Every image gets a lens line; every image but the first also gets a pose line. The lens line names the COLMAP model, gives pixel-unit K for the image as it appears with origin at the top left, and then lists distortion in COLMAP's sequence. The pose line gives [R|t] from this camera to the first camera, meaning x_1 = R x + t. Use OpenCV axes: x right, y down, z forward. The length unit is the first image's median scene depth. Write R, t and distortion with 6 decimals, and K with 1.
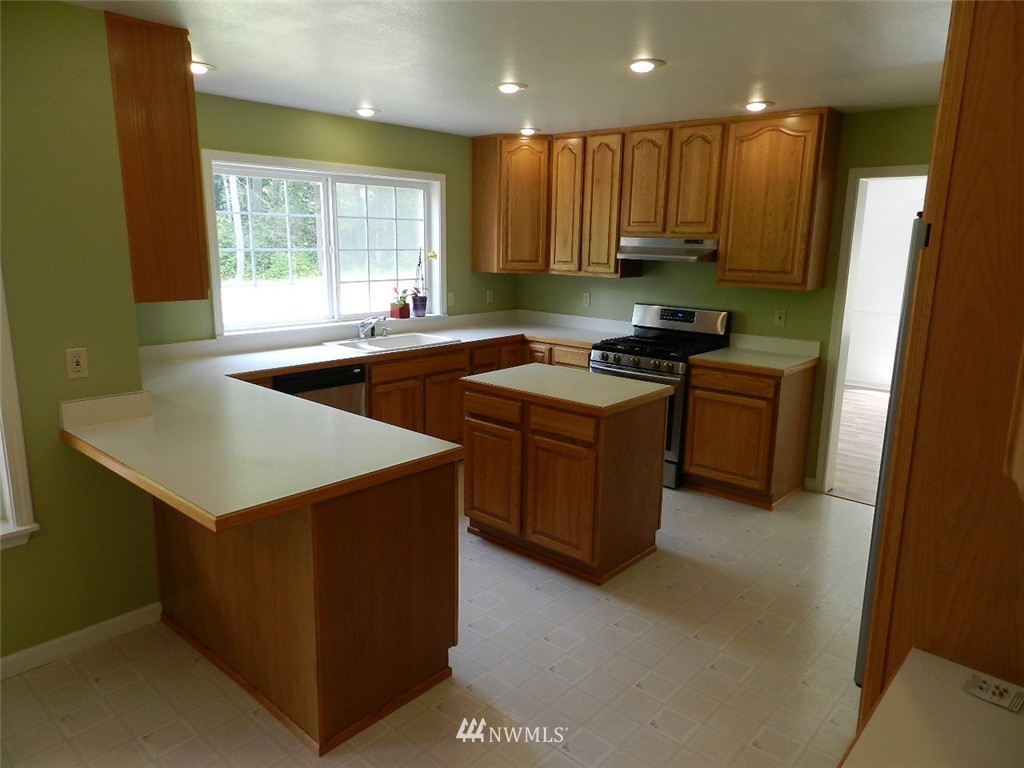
lens RADIAL K [[690.1, 0, 510.1], [0, 690.1, 384.7], [0, 0, 1]] dist [0.000263, 0.001499]
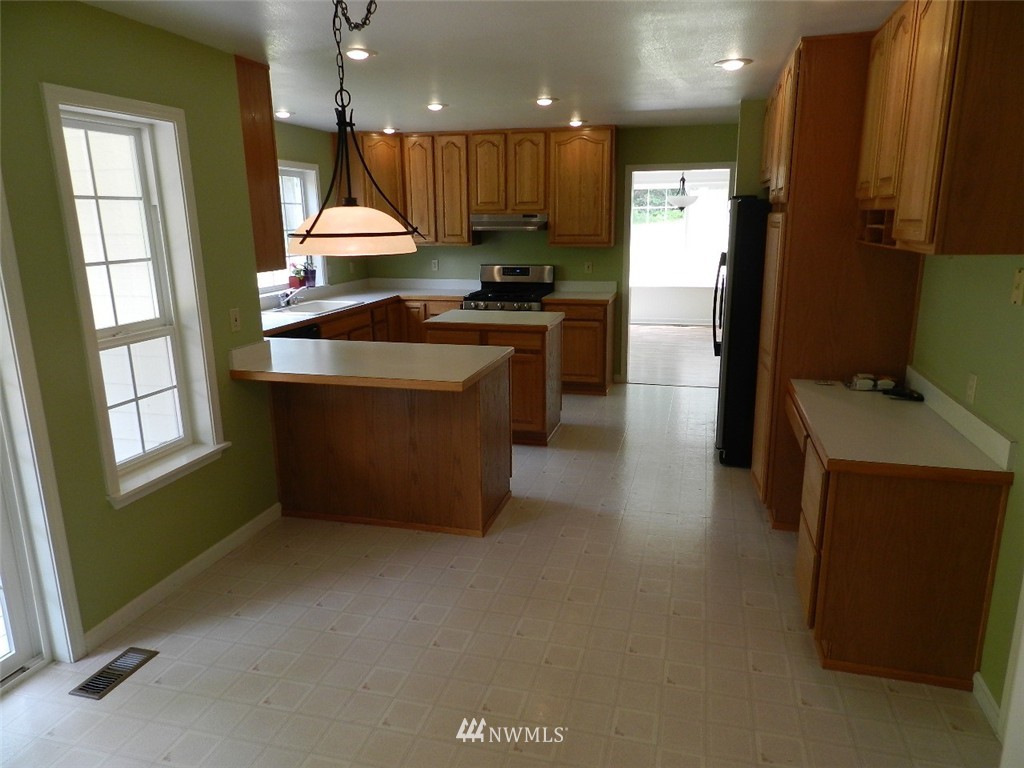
lens RADIAL K [[690.1, 0, 514.8], [0, 690.1, 384.0], [0, 0, 1]] dist [0.000263, 0.001499]
pose [[0.891021, -0.132363, 0.434238, -0.397729], [0.118835, 0.991201, 0.058295, 0.041888], [-0.438133, -0.000339, 0.898910, -0.229590]]
